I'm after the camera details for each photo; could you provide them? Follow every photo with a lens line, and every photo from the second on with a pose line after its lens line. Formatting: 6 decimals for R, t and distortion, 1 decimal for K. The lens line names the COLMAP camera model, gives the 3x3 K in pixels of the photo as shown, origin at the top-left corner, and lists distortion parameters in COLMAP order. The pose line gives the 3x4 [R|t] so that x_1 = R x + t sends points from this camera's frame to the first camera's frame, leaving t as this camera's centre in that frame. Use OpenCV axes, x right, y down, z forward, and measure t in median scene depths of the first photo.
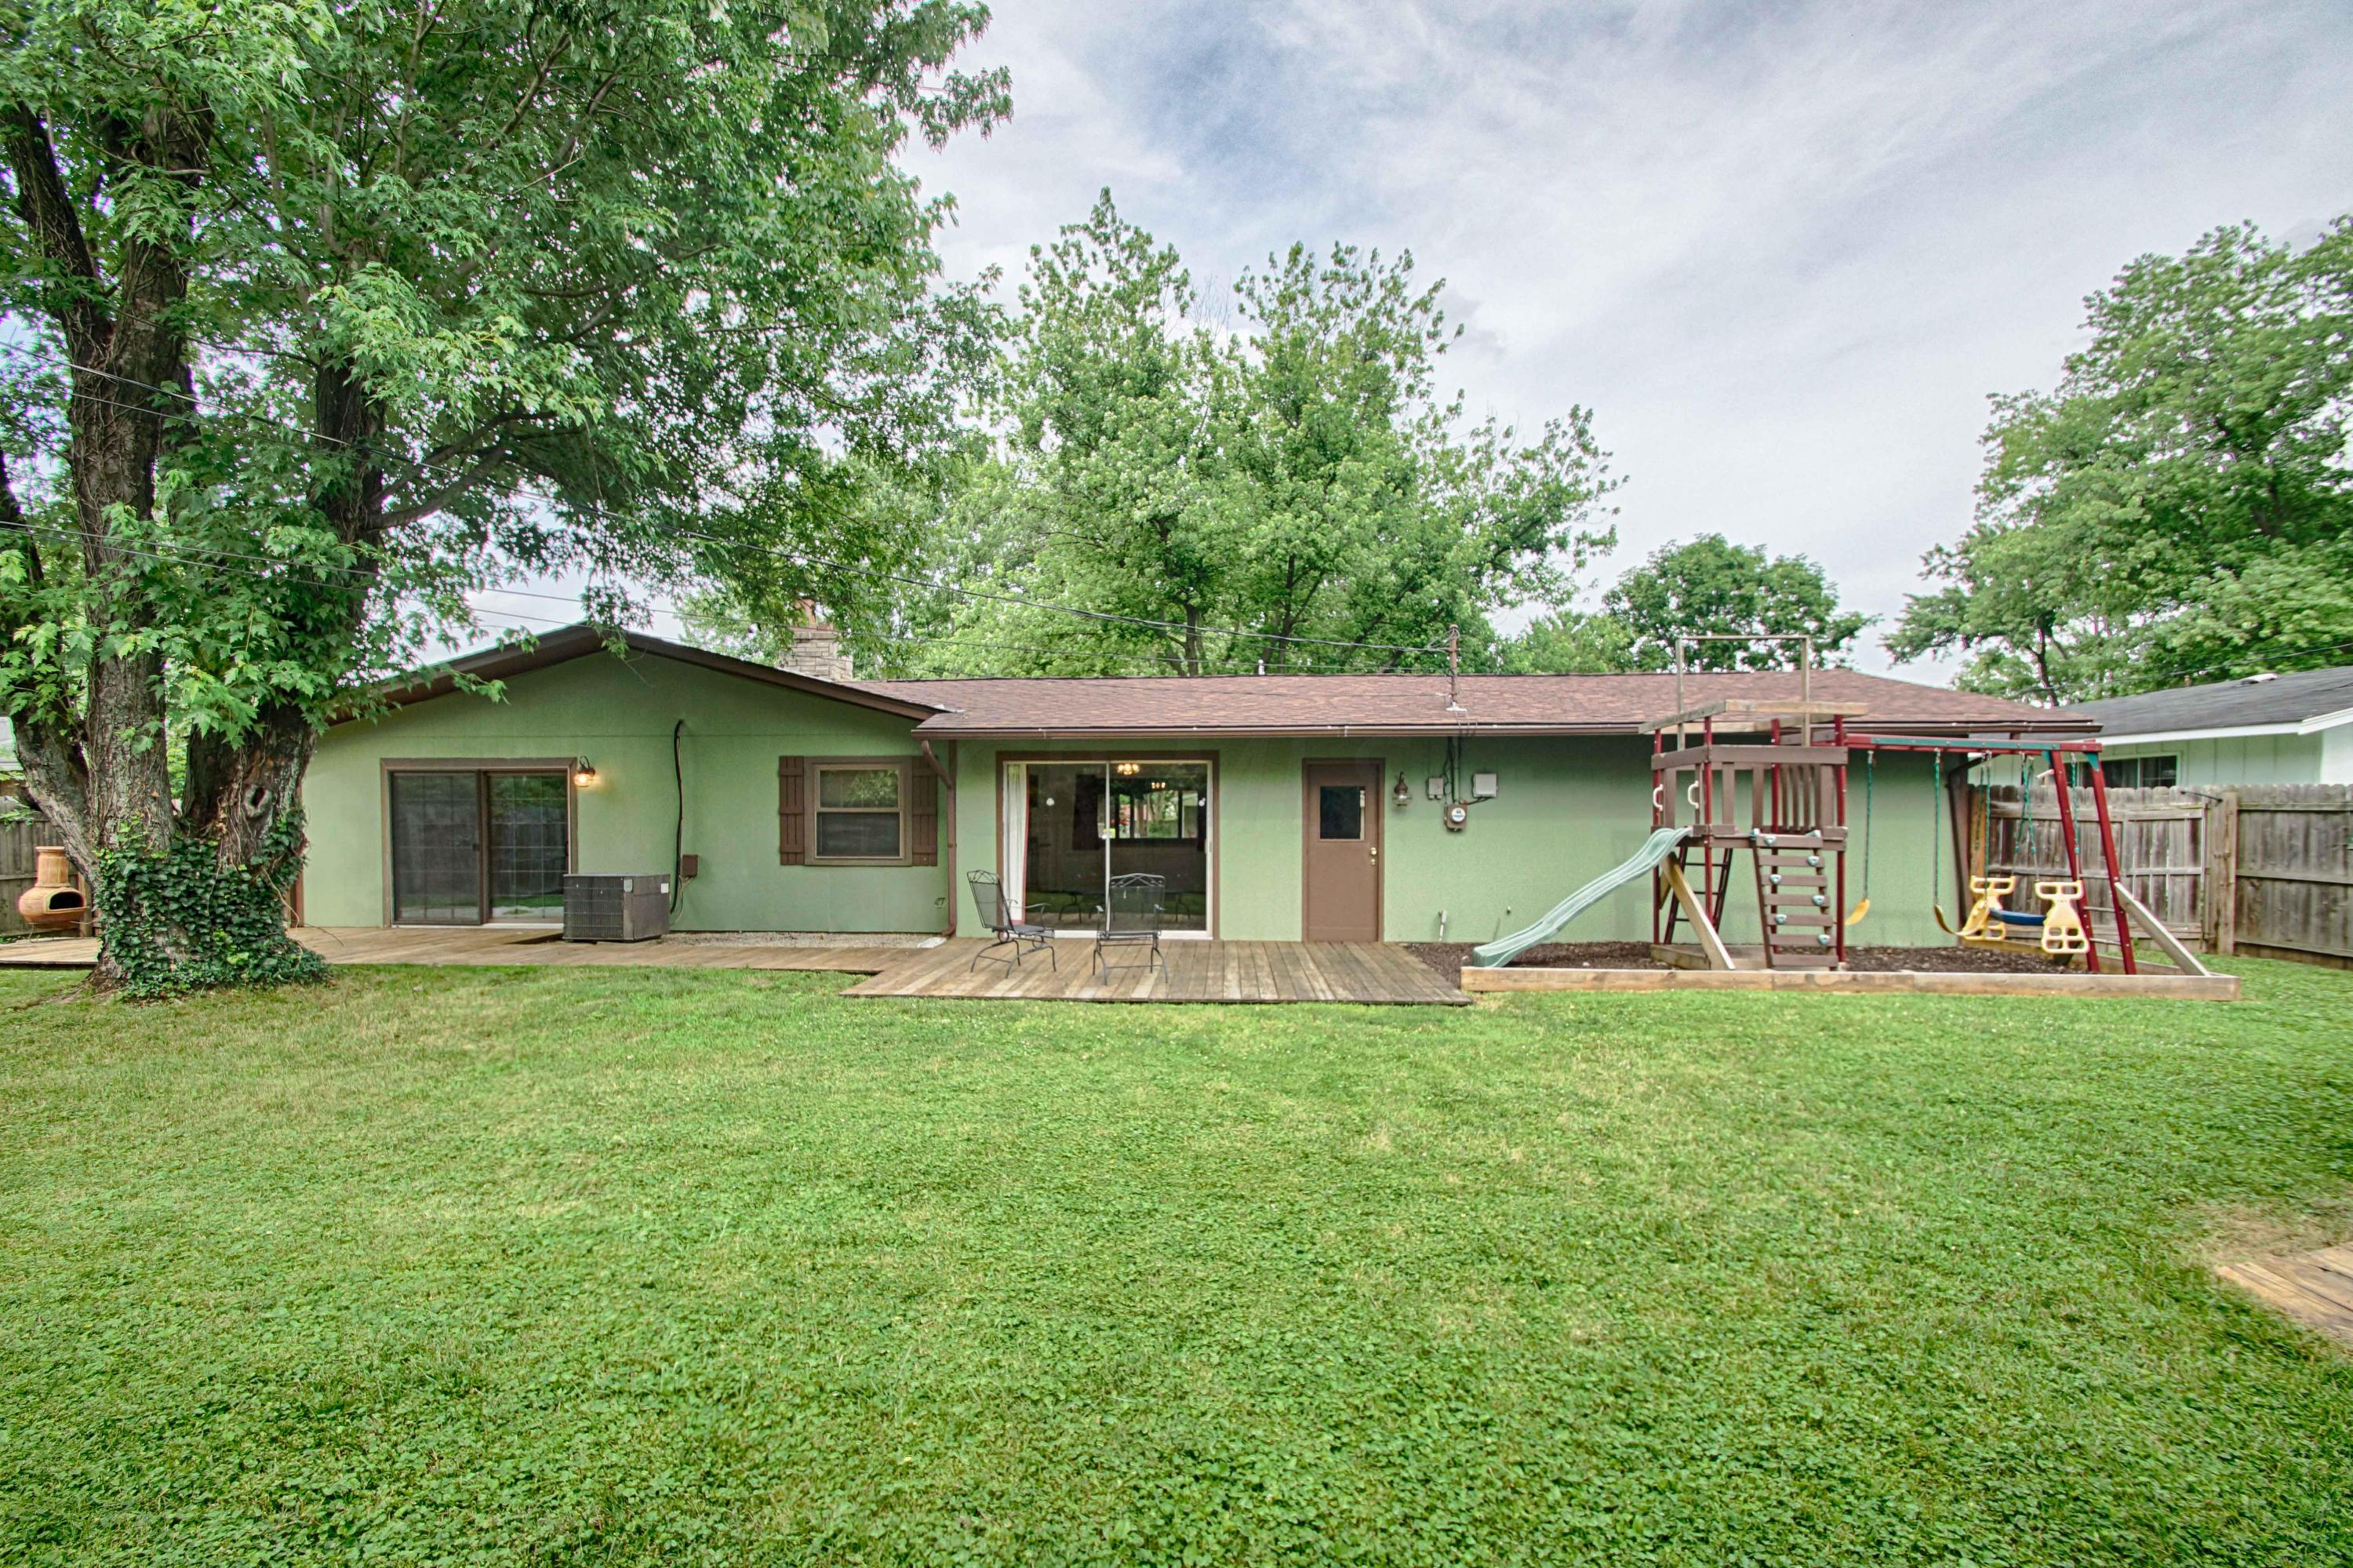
lens RADIAL K [[1043.4, 0, 1161.3], [0, 1043.4, 826.2], [0, 0, 1]] dist [0.030397, -0.019180]
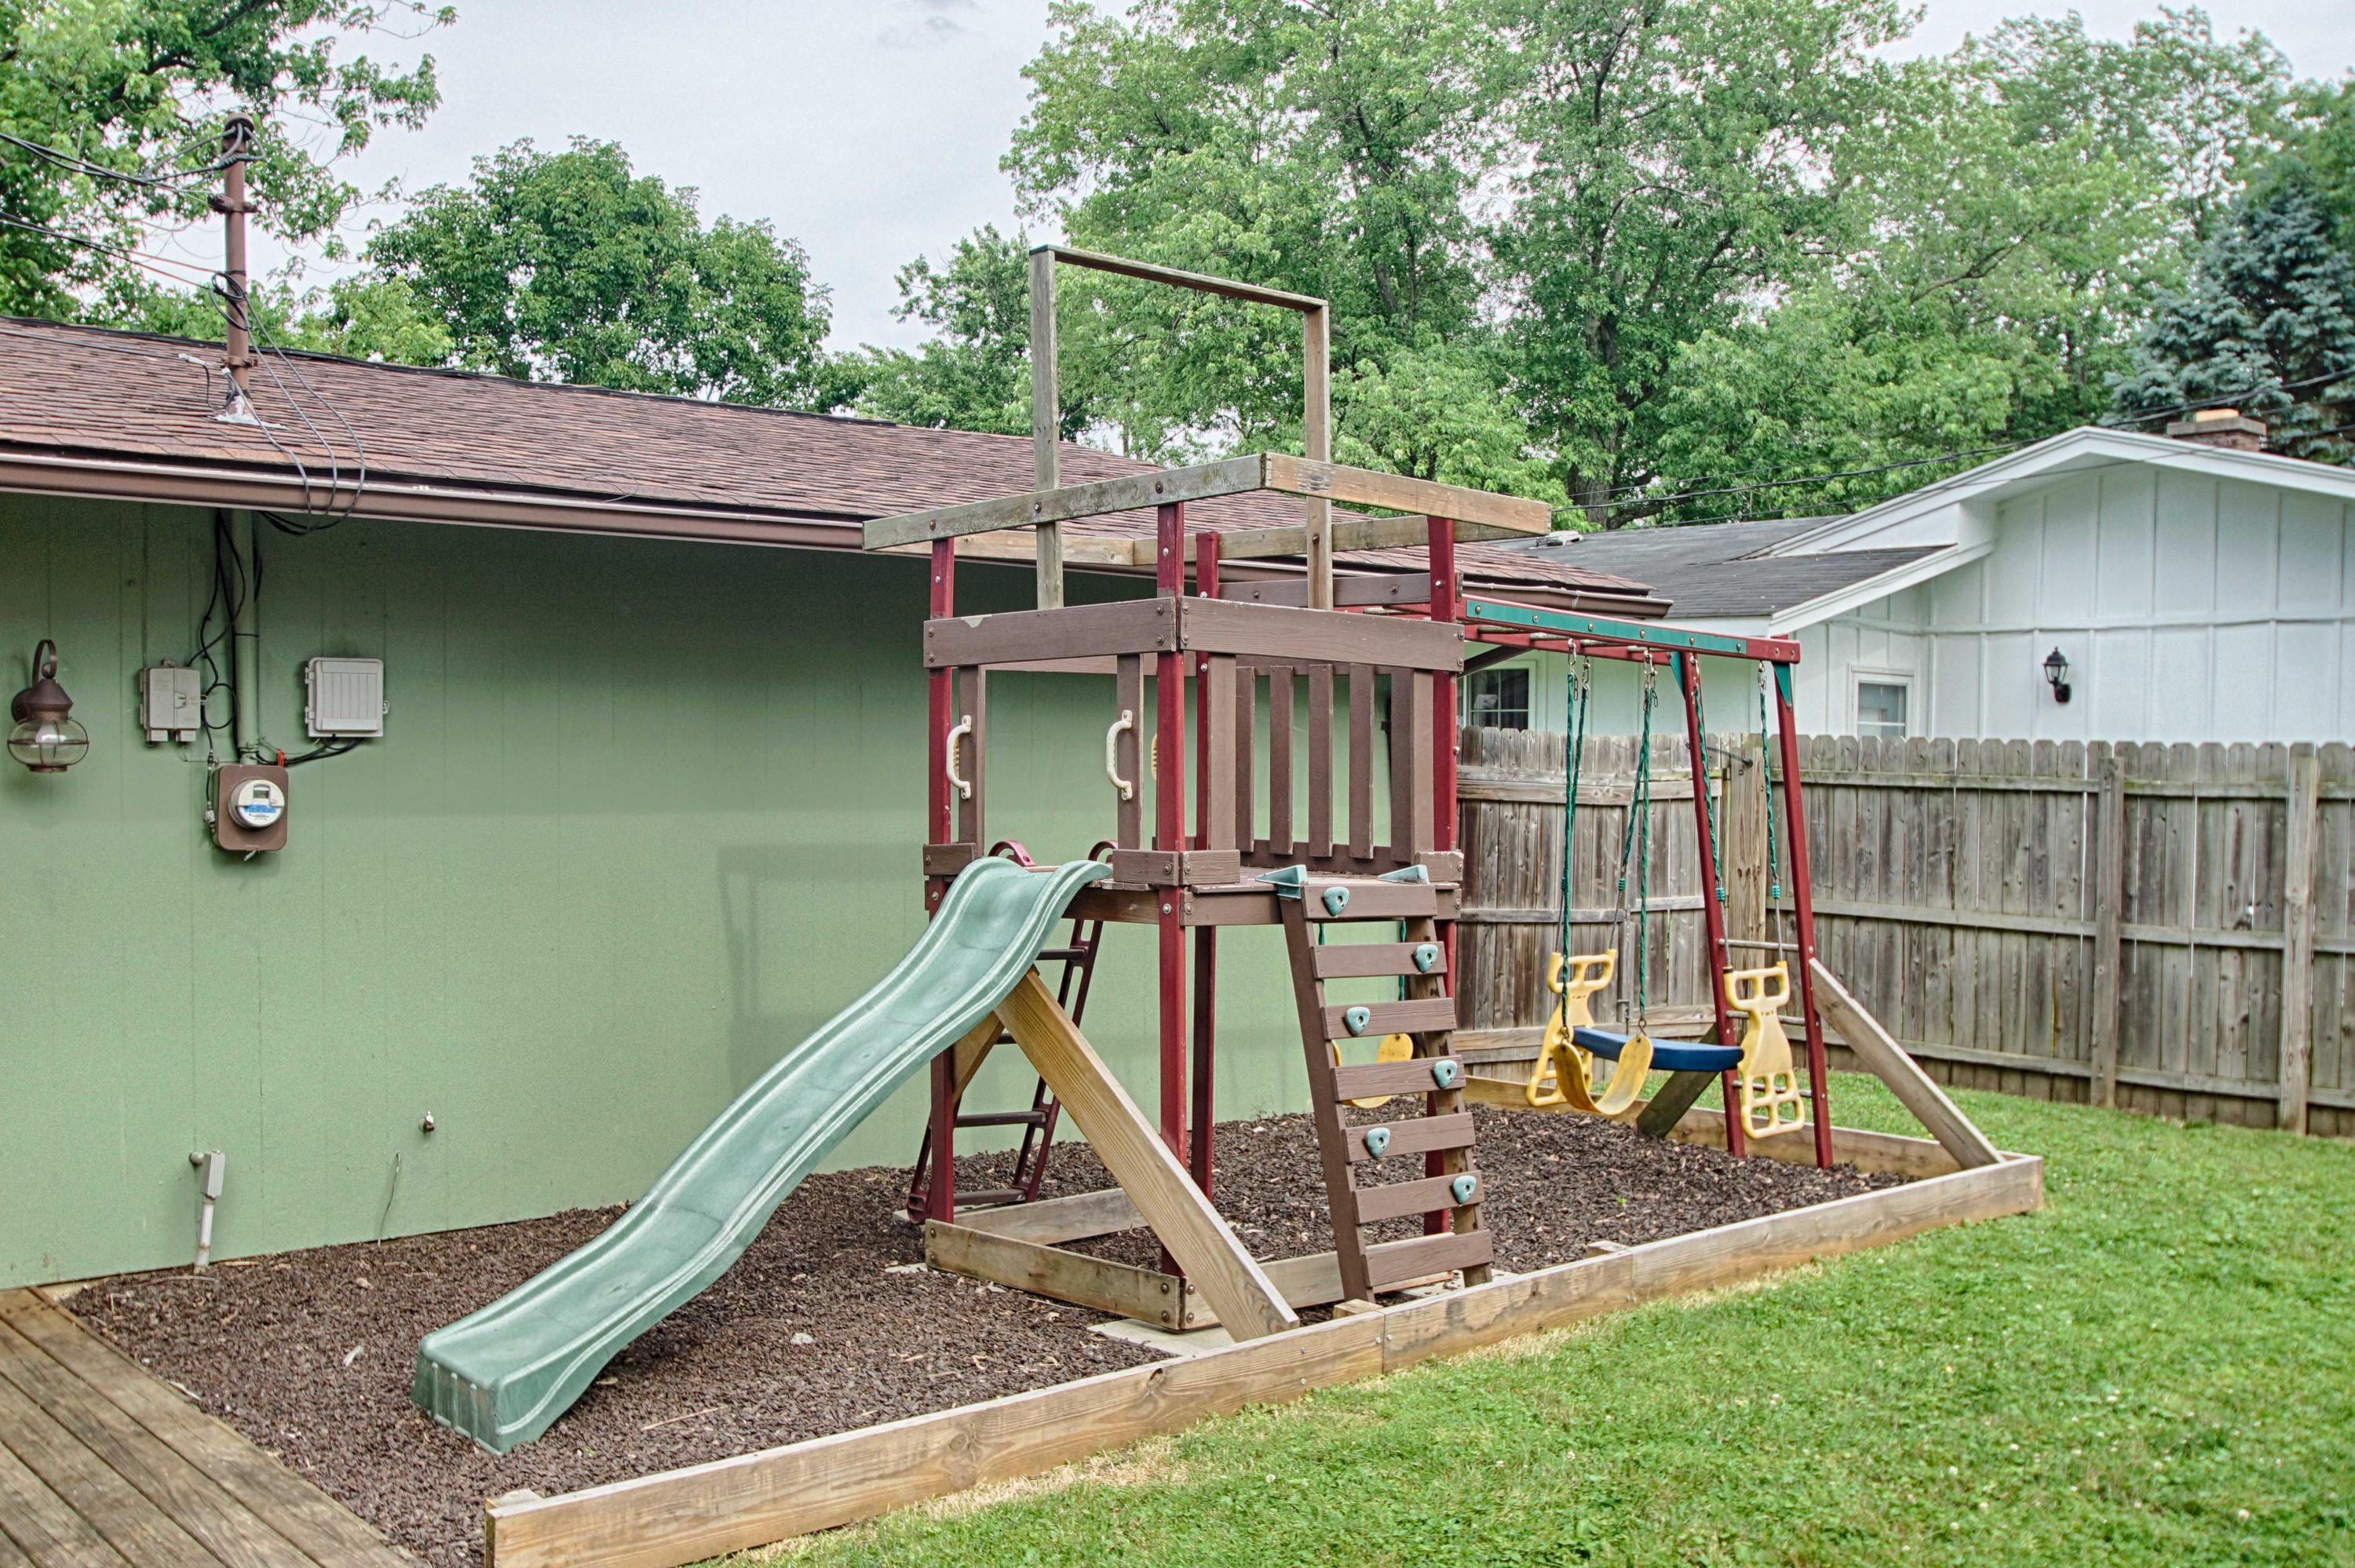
lens RADIAL K [[2273.3, 0, 1177.5], [0, 2273.3, 784.0], [0, 0, 1]] dist [-0.012049, -0.020519]
pose [[0.712436, -0.003082, 0.701730, 0.013685], [-0.001964, 0.999978, 0.006386, -0.007869], [-0.701734, -0.005928, 0.712414, 0.156462]]
